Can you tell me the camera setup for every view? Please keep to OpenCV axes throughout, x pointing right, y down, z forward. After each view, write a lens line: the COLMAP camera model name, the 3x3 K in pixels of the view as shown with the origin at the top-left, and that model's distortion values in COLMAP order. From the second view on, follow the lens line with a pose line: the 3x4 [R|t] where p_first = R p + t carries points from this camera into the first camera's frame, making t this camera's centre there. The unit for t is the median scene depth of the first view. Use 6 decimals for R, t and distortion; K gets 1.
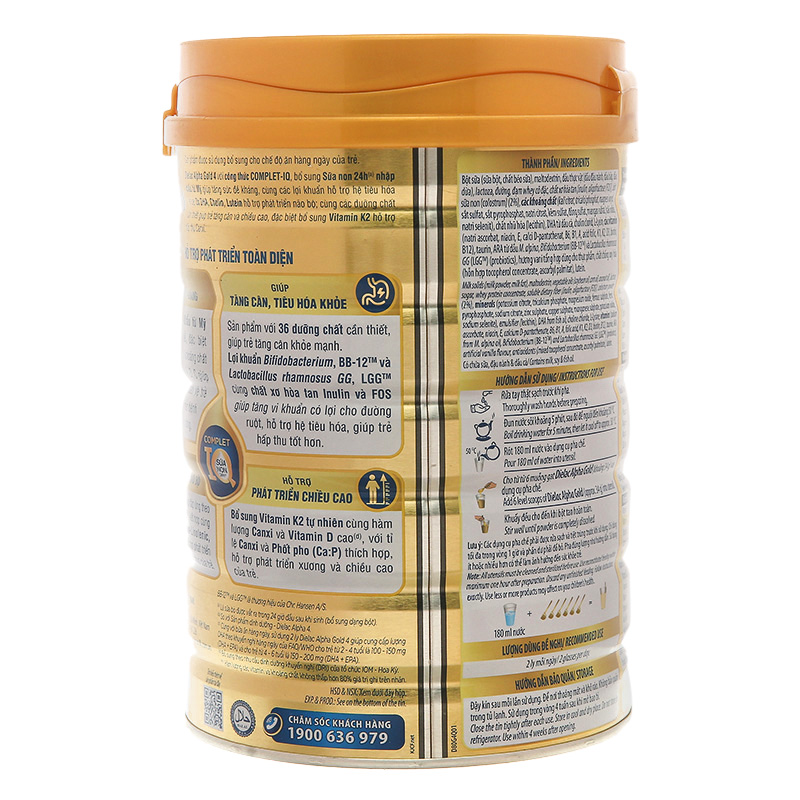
lens RADIAL K [[2769.7, 0, 400.0], [0, 2769.7, 400.0], [0, 0, 1]] dist [-0.462092, -2.349011]
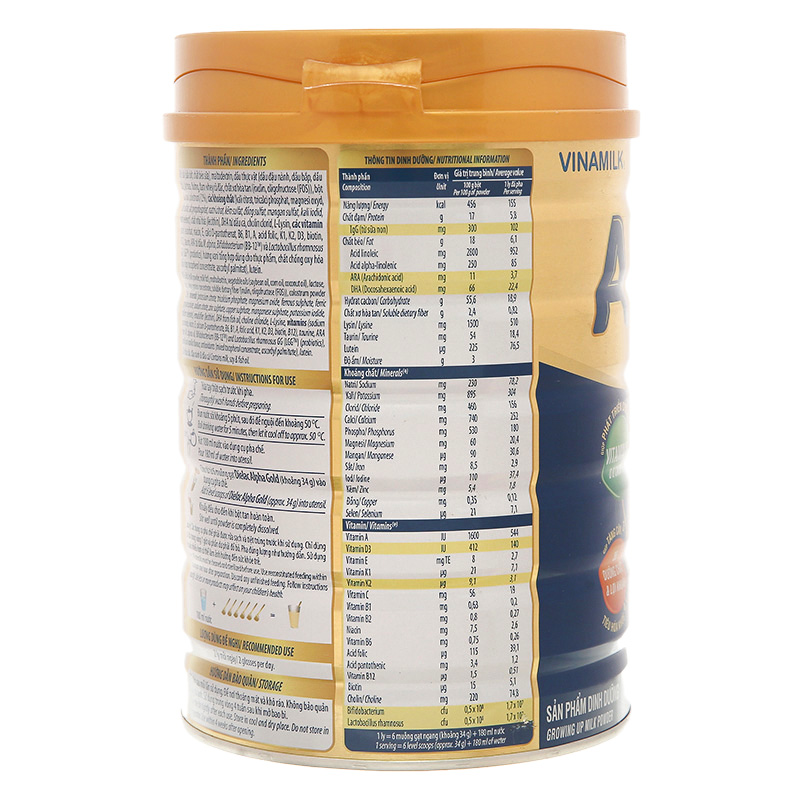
lens RADIAL K [[2769.7, 0, 400.0], [0, 2769.7, 400.0], [0, 0, 1]] dist [-0.462092, -2.349011]
pose [[0.093428, 0.123026, -0.987996, 1.134654], [-0.095266, 0.988888, 0.114129, -0.129161], [0.991058, 0.083459, 0.104111, 1.038802]]
